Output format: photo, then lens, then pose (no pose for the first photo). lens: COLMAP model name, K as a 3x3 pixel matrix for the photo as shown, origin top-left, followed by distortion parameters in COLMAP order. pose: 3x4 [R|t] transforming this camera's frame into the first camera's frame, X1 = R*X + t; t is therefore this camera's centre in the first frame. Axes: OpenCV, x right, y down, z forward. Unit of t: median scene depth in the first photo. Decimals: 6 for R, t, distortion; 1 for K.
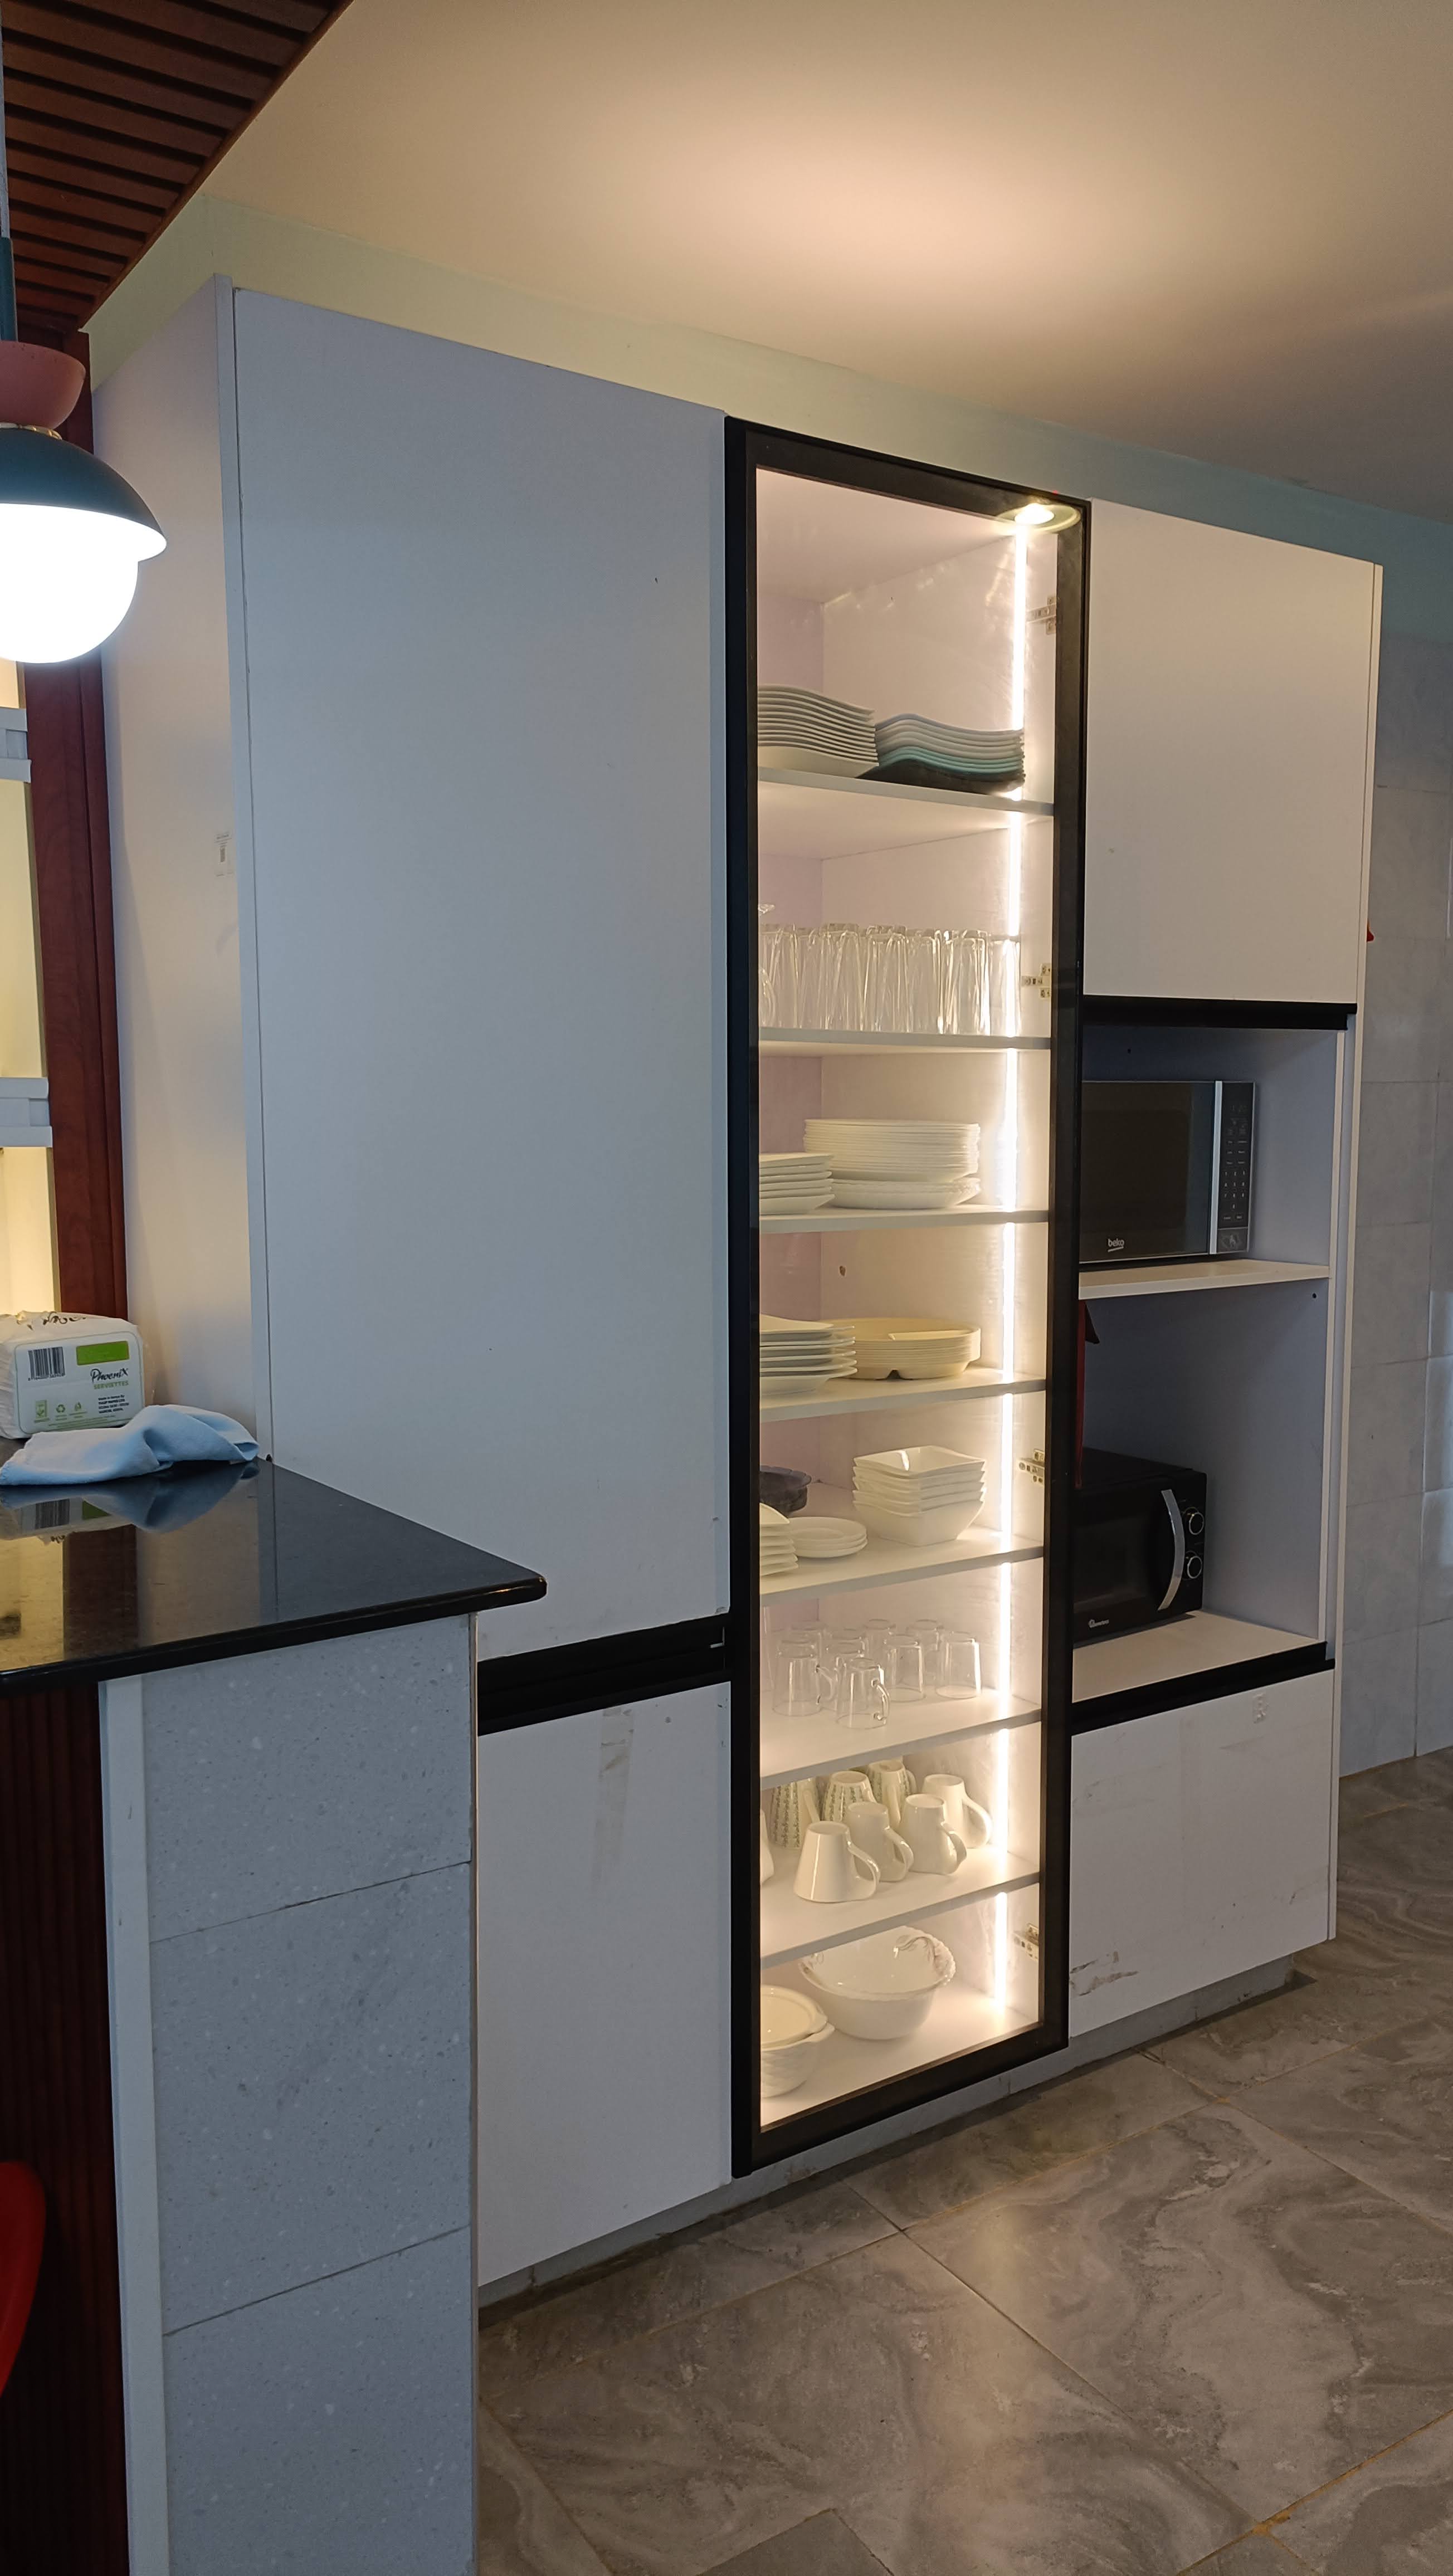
lens RADIAL K [[1880.1, 0, 726.5], [0, 1880.1, 1288.0], [0, 0, 1]] dist [0.071545, -0.073327]
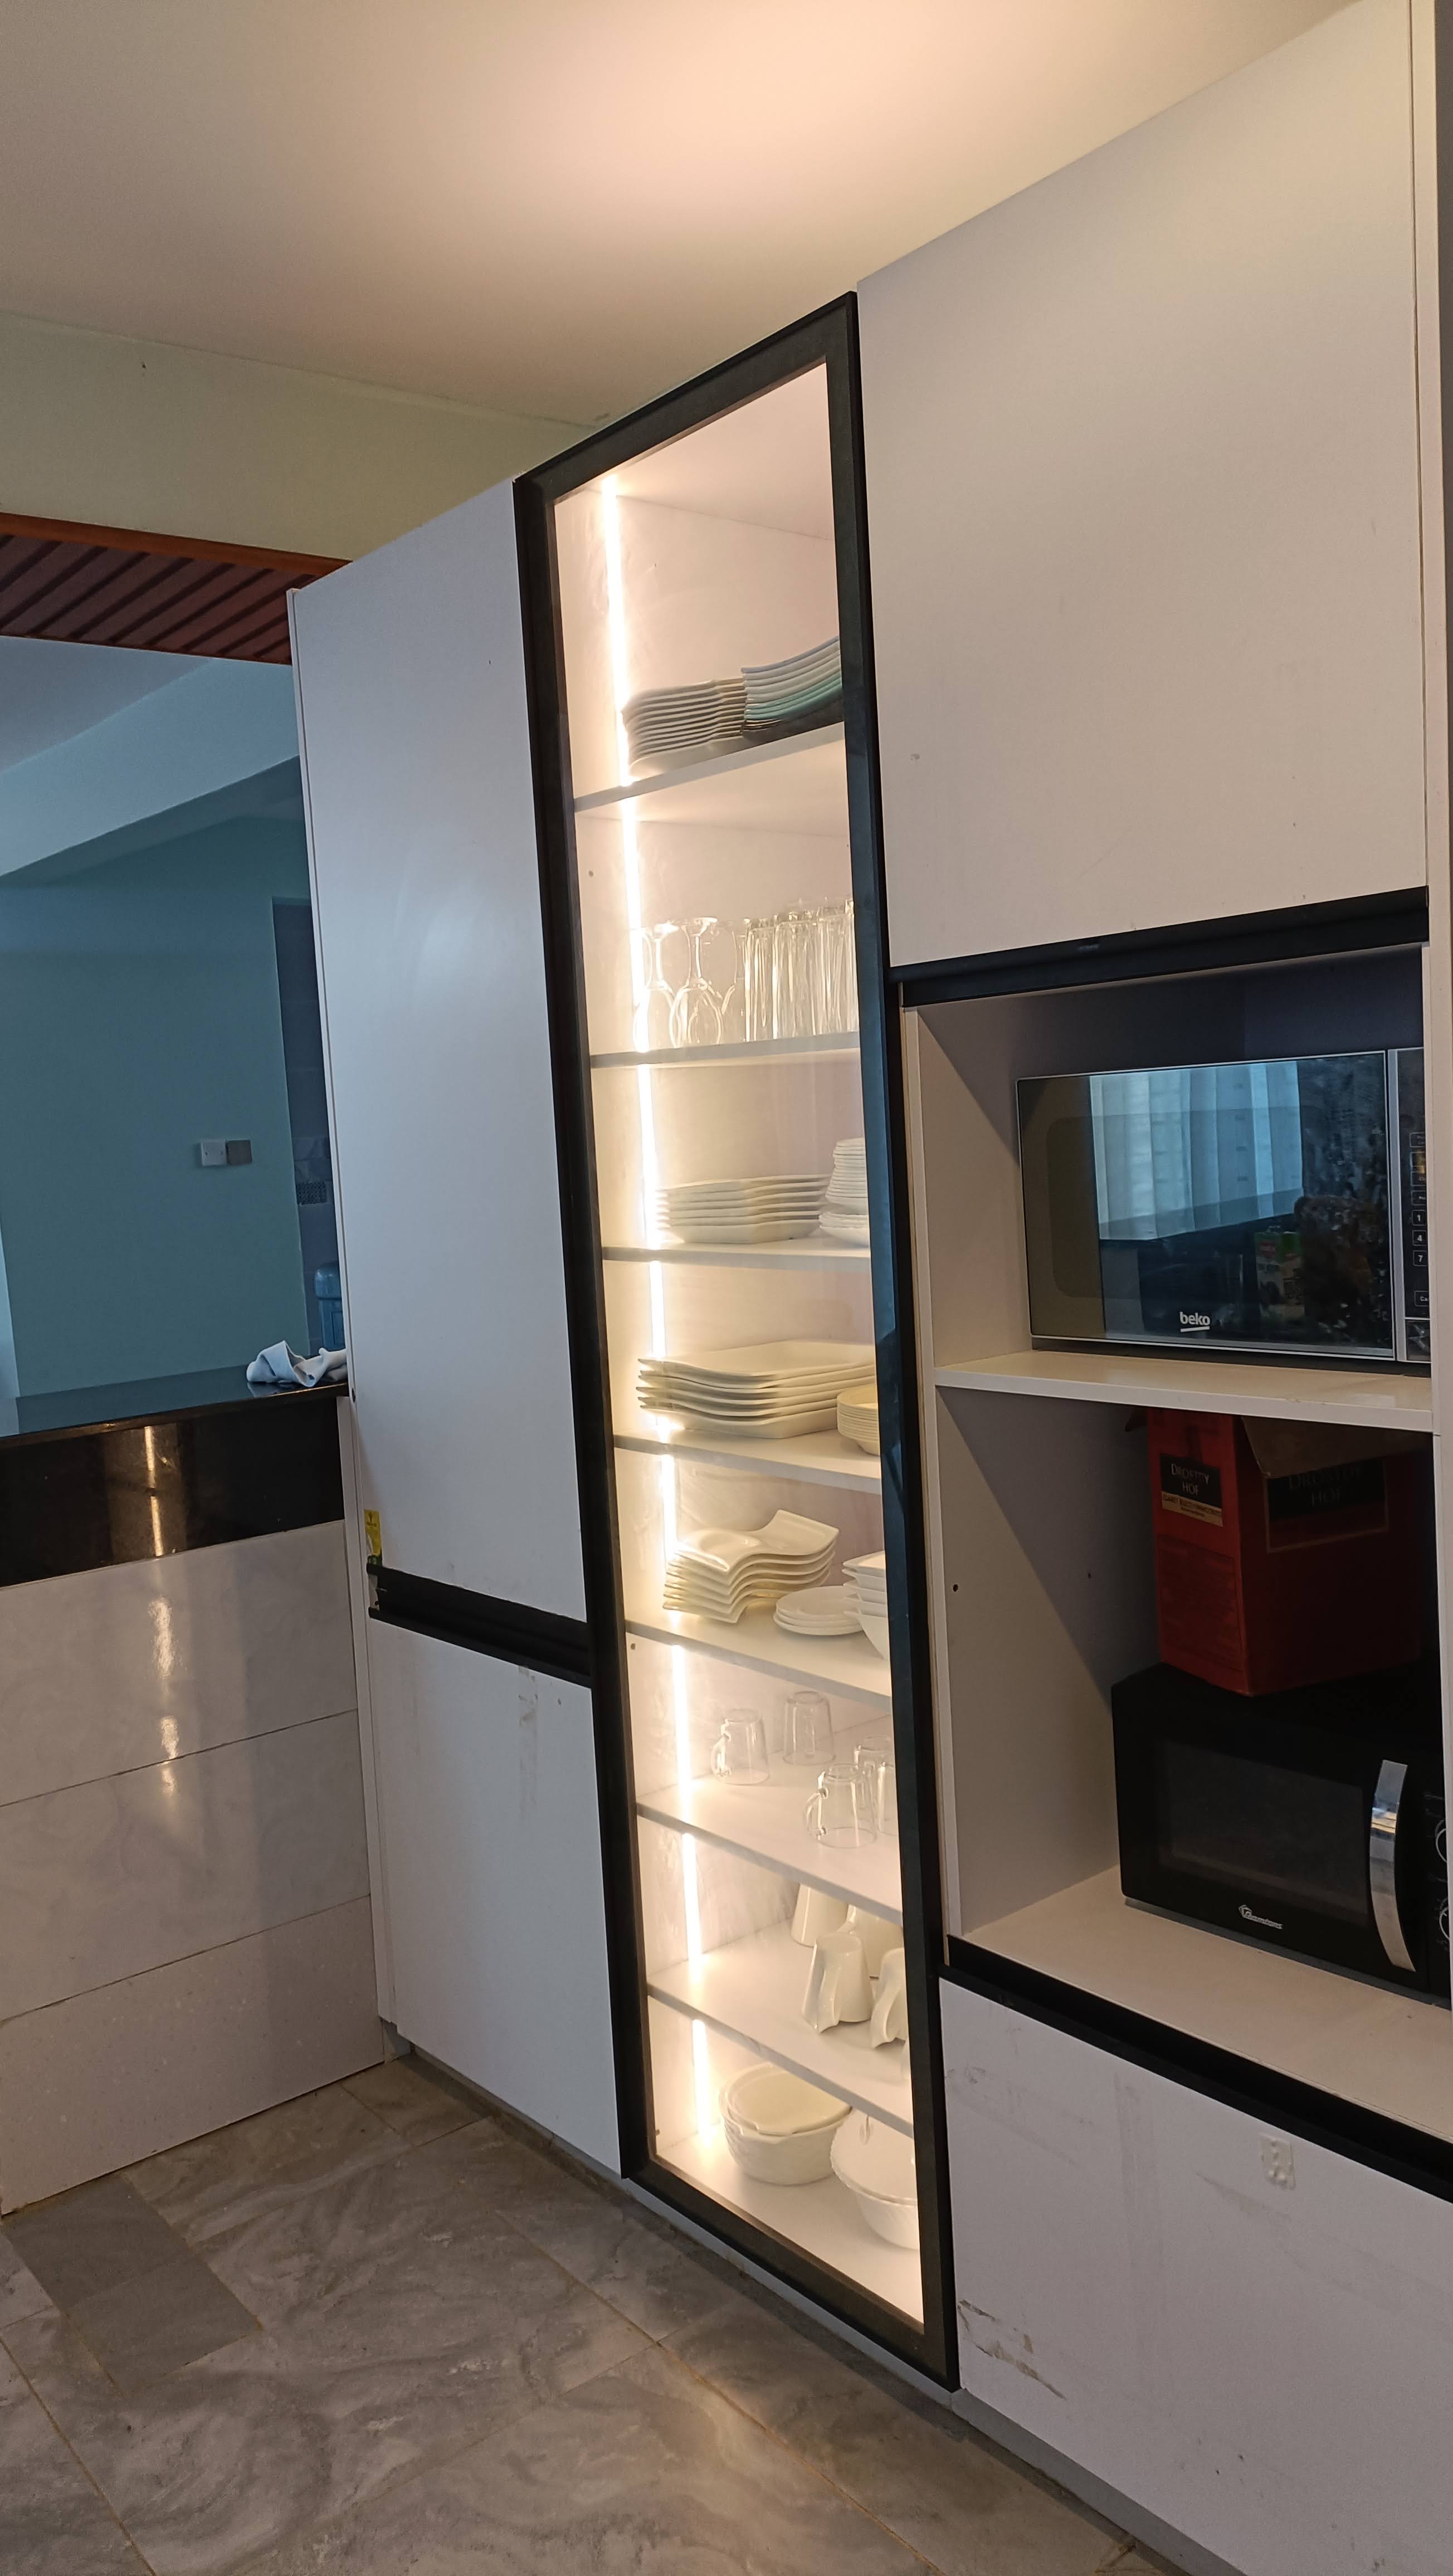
lens RADIAL K [[1880.1, 0, 726.5], [0, 1880.1, 1288.0], [0, 0, 1]] dist [0.071545, -0.073327]
pose [[0.100042, 0.090880, -0.990824, 1.025898], [-0.042423, 0.995304, 0.087008, -0.103927], [0.994078, 0.033329, 0.103428, 0.974980]]
